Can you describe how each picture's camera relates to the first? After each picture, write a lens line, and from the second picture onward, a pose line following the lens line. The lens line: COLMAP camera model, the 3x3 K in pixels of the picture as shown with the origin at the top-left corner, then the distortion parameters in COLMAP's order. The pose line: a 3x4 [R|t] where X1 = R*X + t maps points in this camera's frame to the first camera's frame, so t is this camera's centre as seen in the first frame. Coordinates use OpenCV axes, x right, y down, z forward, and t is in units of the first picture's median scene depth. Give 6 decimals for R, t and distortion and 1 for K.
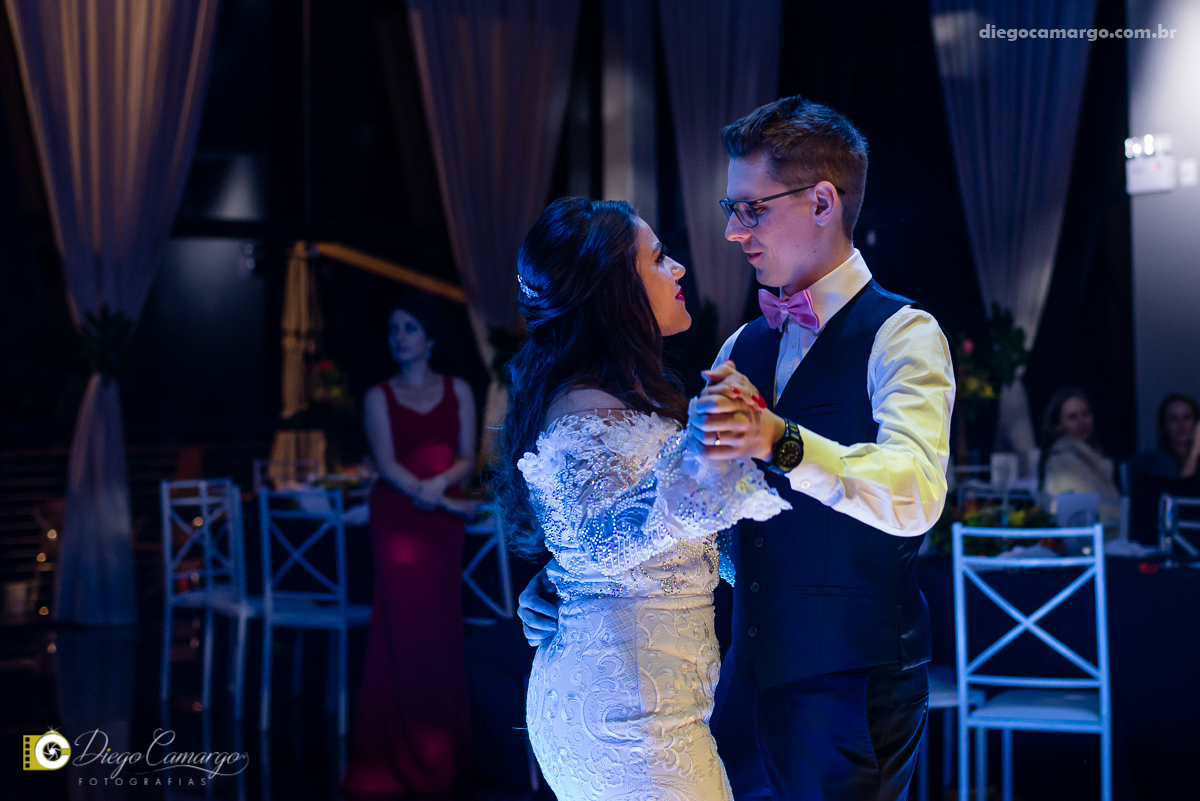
lens RADIAL K [[1715.2, 0, 605.0], [0, 1715.2, 397.6], [0, 0, 1]] dist [0.220904, 0.000000]
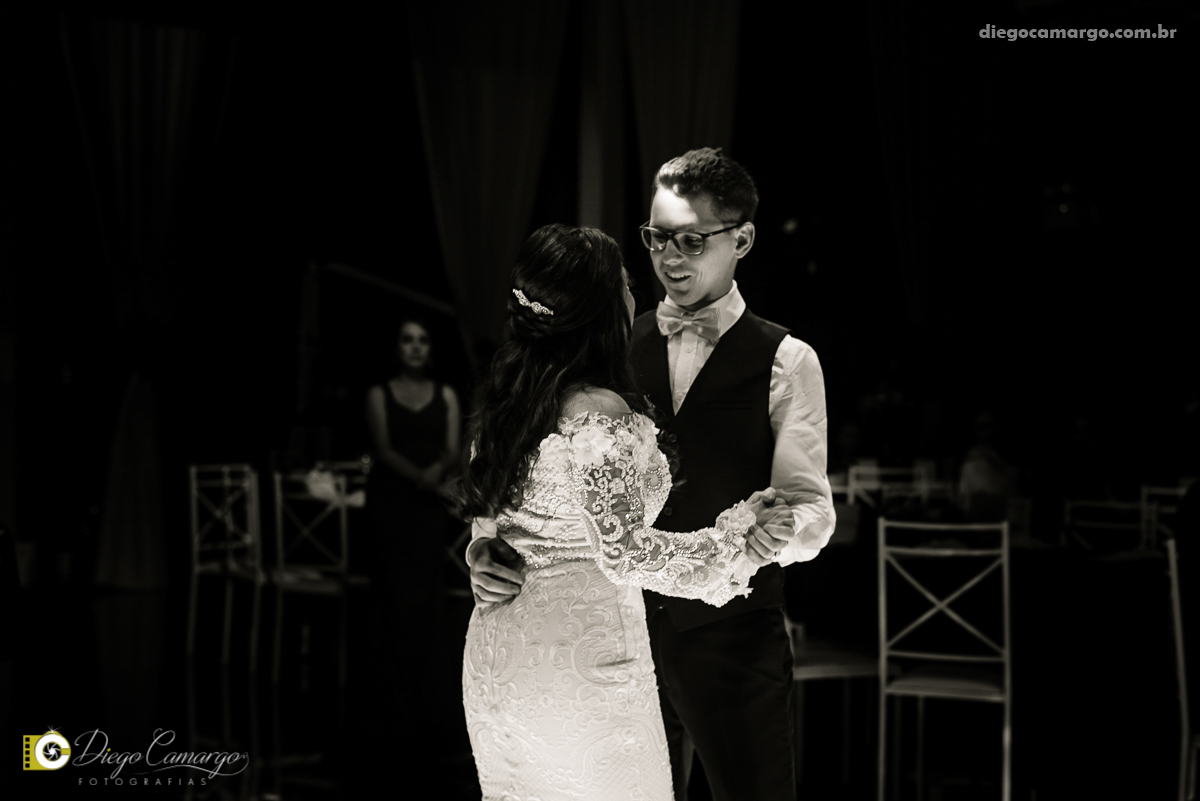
lens RADIAL K [[1715.2, 0, 594.8], [0, 1715.2, 403.1], [0, 0, 1]] dist [0.220904, 0.000000]
pose [[0.999819, 0.019016, -0.000355, 0.012840], [-0.019018, 0.999787, -0.008007, 0.009943], [0.000202, 0.008012, 0.999968, -0.145016]]
